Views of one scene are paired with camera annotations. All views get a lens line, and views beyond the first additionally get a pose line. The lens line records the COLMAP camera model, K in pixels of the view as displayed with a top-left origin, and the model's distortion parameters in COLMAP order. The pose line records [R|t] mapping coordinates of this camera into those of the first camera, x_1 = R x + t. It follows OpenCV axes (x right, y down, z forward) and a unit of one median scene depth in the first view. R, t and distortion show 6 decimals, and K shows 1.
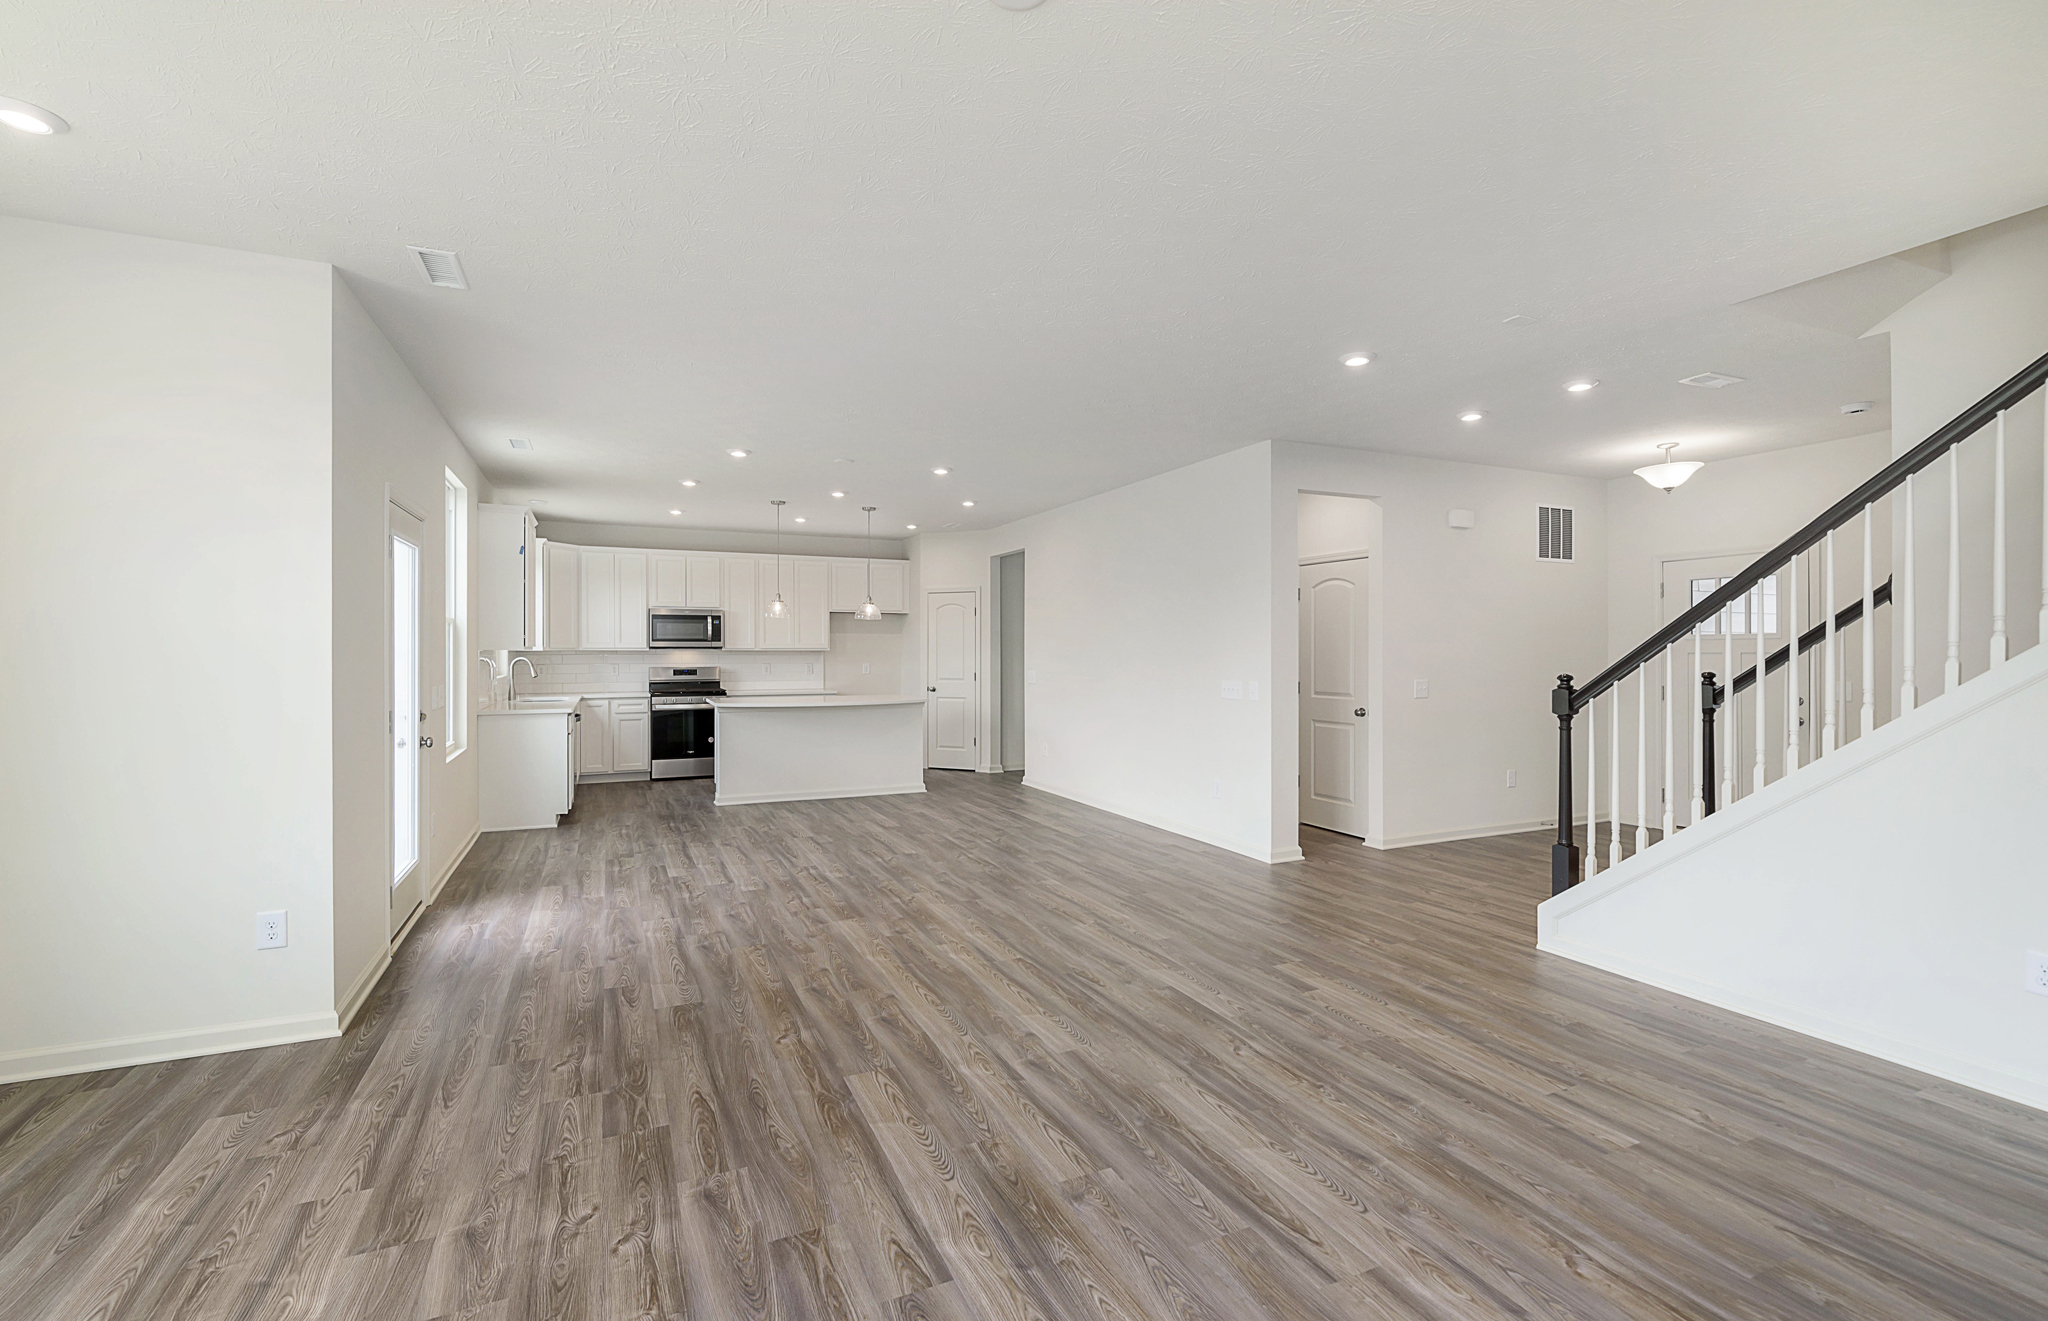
lens RADIAL K [[921.7, 0, 1024.0], [0, 921.7, 660.5], [0, 0, 1]] dist [0.000045, -0.000034]
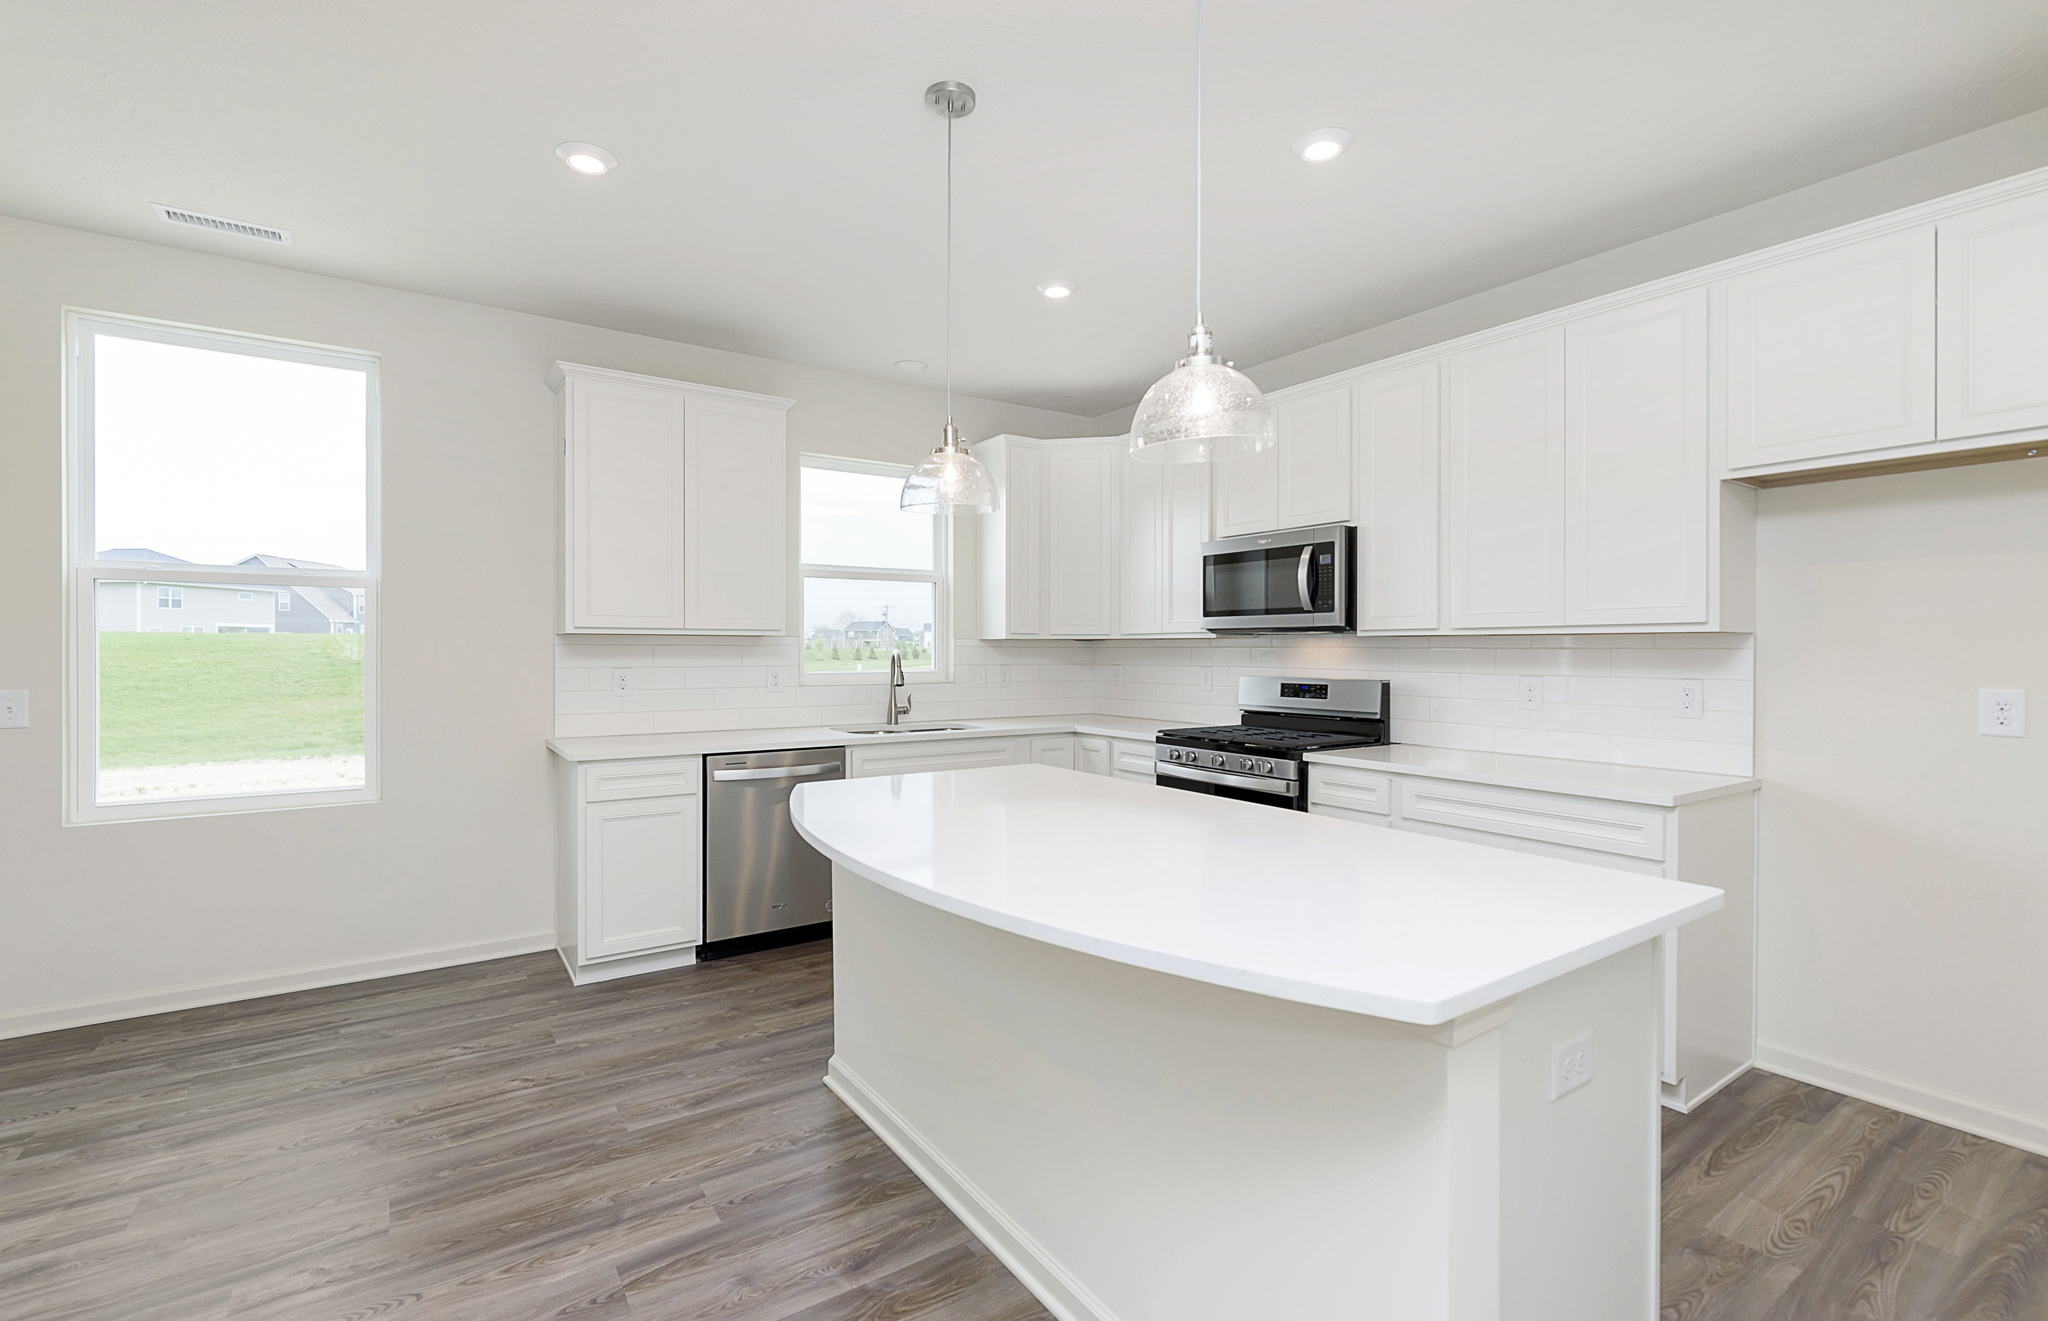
lens RADIAL K [[887.3, 0, 964.0], [0, 887.3, 657.7], [0, 0, 1]] dist [0.000516, -0.000178]
pose [[0.148191, 0.007717, -0.988929, 0.001633], [-0.011419, 0.999916, 0.006092, -0.002647], [0.988893, 0.010390, 0.148267, 0.811905]]
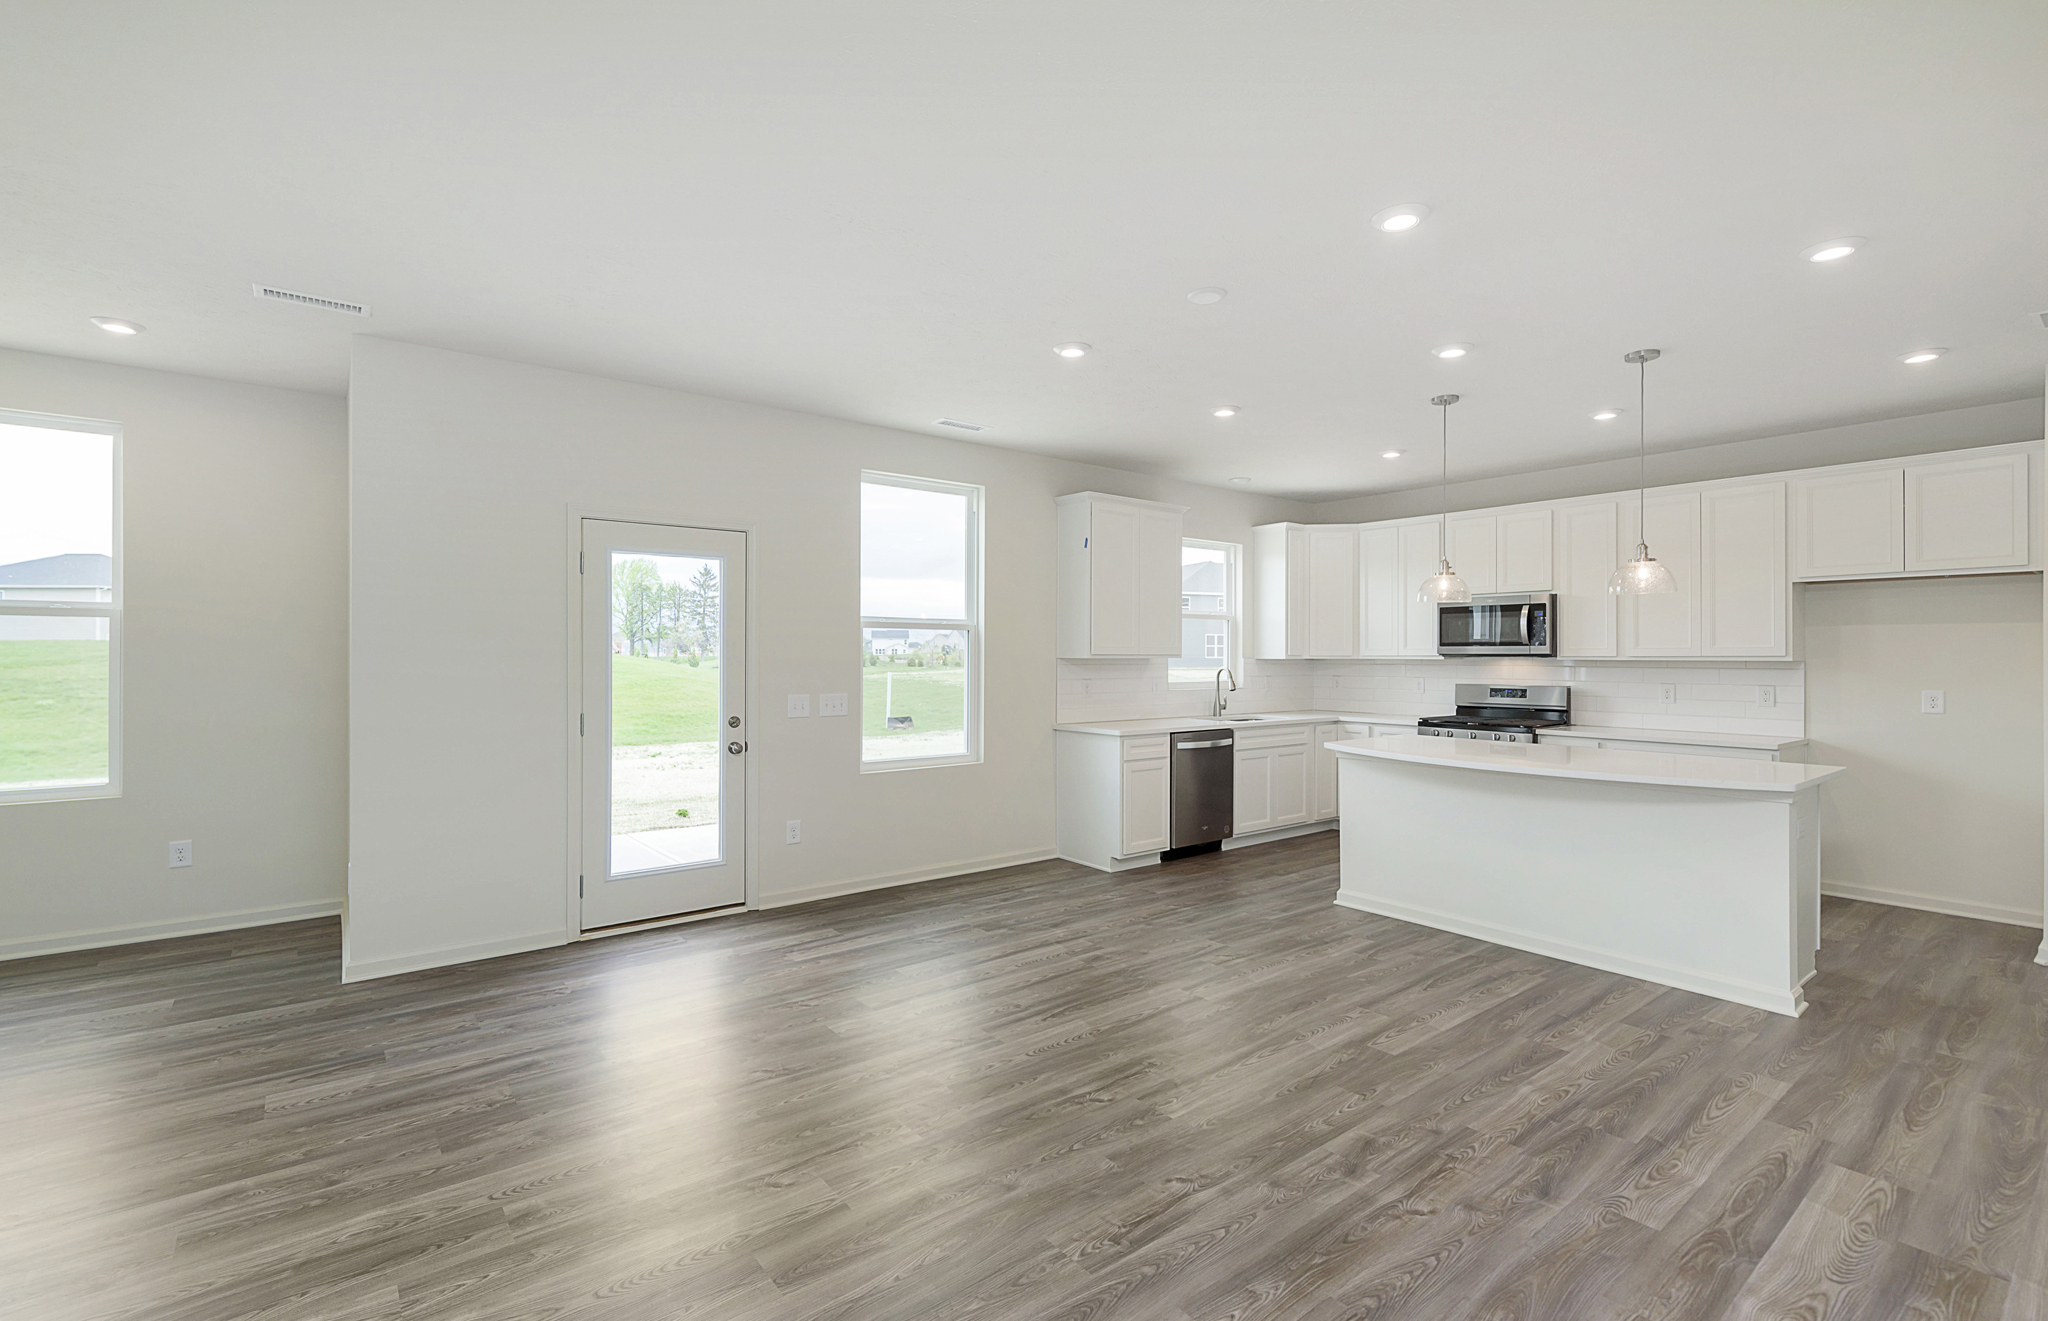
lens RADIAL K [[879.6, 0, 955.3], [0, 879.6, 656.2], [0, 0, 1]] dist [-0.000600, -0.000320]
pose [[0.198115, 0.000295, -0.980179, 0.172875], [-0.010949, 0.999938, -0.001912, -0.007852], [0.980118, 0.011111, 0.198106, 0.502788]]
